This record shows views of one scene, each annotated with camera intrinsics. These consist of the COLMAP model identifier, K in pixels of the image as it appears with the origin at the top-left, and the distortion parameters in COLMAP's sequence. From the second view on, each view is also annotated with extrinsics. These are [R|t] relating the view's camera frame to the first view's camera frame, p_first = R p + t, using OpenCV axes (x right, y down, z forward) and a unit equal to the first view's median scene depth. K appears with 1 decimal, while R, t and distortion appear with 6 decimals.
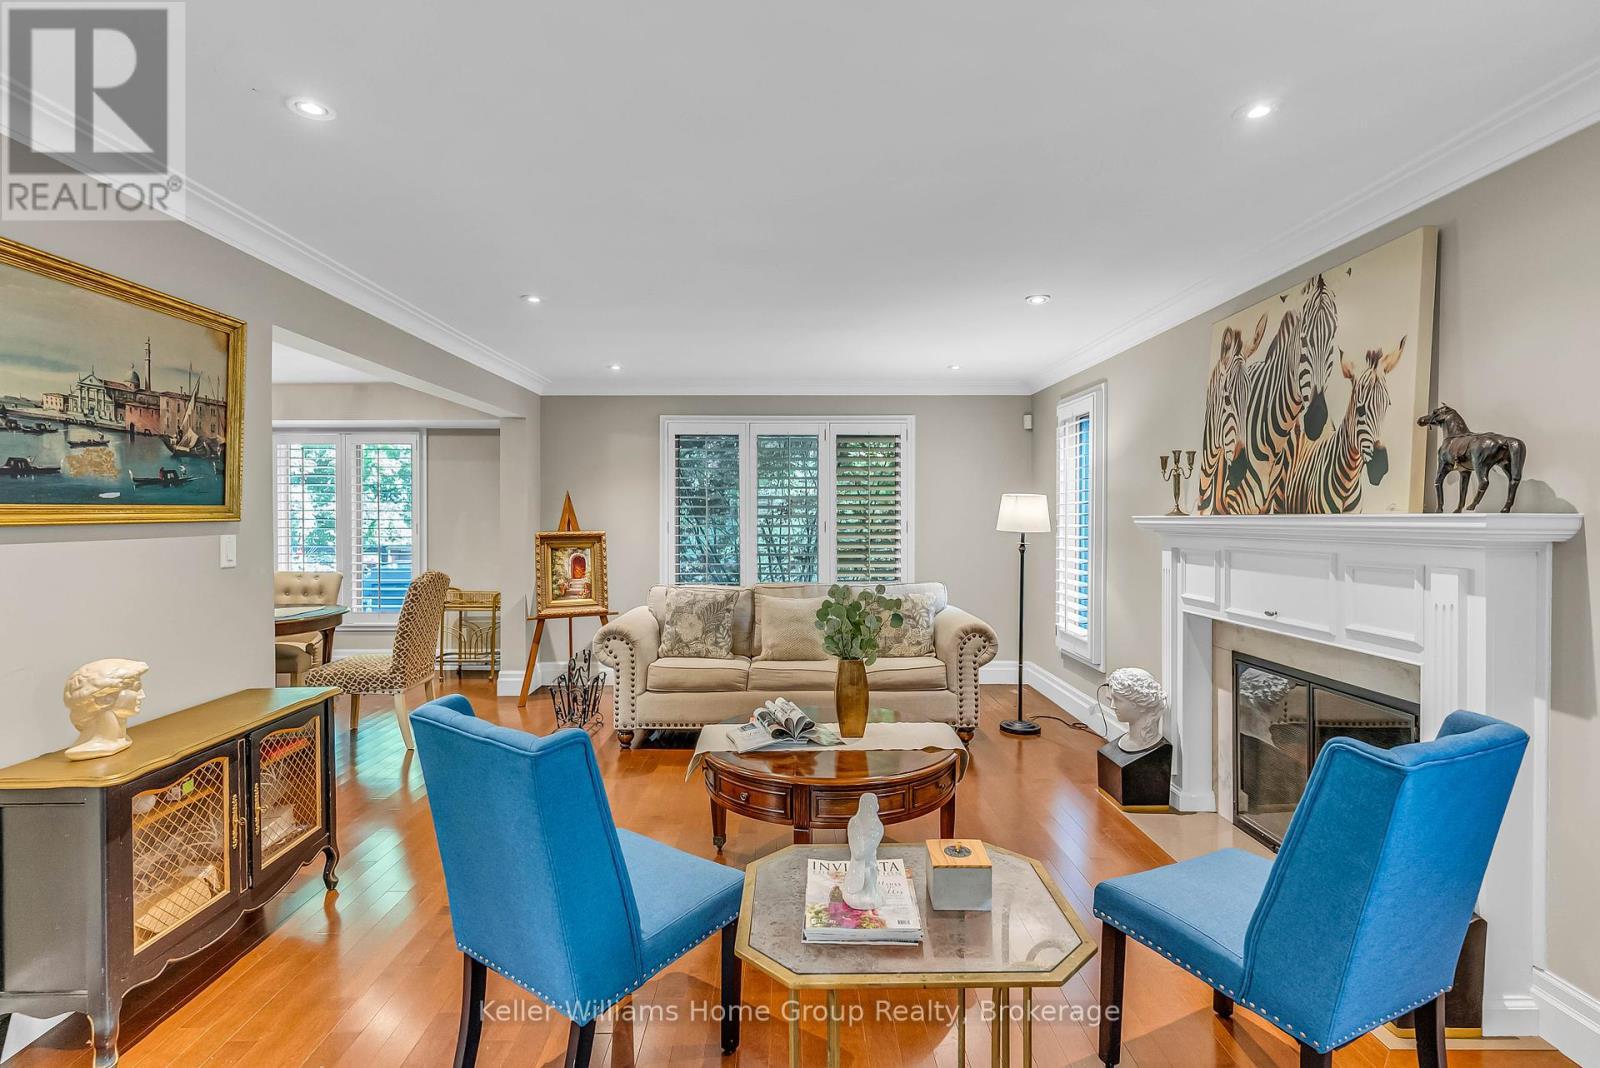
lens RADIAL K [[781.2, 0, 793.1], [0, 781.2, 505.7], [0, 0, 1]] dist [0.001055, 0.000148]
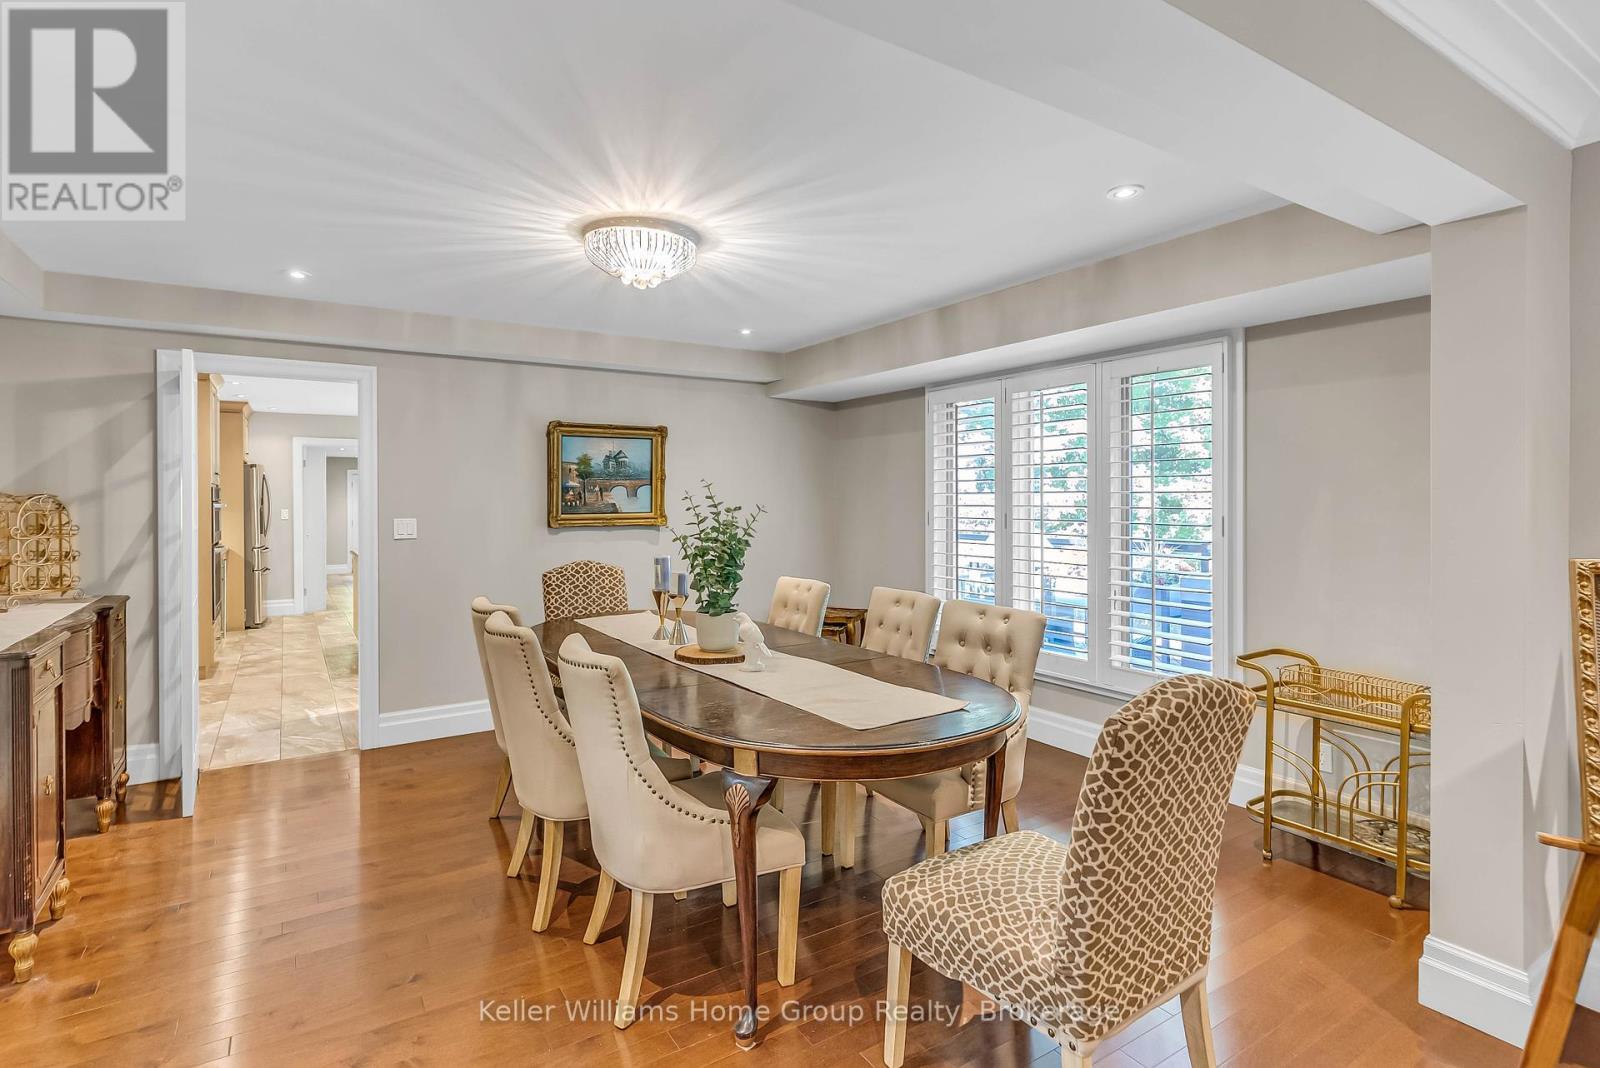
lens RADIAL K [[781.2, 0, 793.1], [0, 781.2, 505.7], [0, 0, 1]] dist [0.001055, 0.000148]
pose [[0.526305, 0.010069, -0.850236, -0.210473], [0.007634, 0.999834, 0.016565, 0.005595], [0.850262, -0.015209, 0.526140, 0.528683]]
